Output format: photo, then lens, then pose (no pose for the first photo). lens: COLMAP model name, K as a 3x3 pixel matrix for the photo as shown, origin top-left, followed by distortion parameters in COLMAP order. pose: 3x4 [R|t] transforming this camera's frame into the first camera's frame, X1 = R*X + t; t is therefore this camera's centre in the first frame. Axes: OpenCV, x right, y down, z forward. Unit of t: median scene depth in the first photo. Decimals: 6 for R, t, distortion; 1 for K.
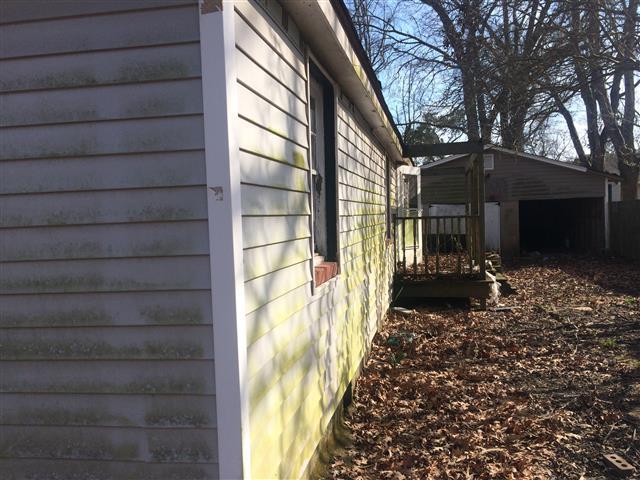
lens RADIAL K [[530.7, 0, 320.0], [0, 530.7, 240.0], [0, 0, 1]] dist [0.065328, -0.109535]
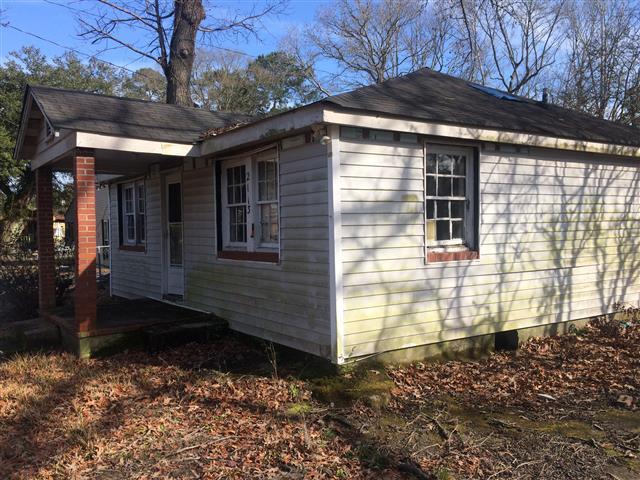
lens RADIAL K [[530.7, 0, 320.0], [0, 530.7, 240.0], [0, 0, 1]] dist [0.065328, -0.109535]
pose [[0.696471, 0.031645, -0.716887, 1.746264], [-0.029293, 0.999448, 0.015660, -0.008096], [0.716987, 0.010093, 0.697014, -1.000556]]
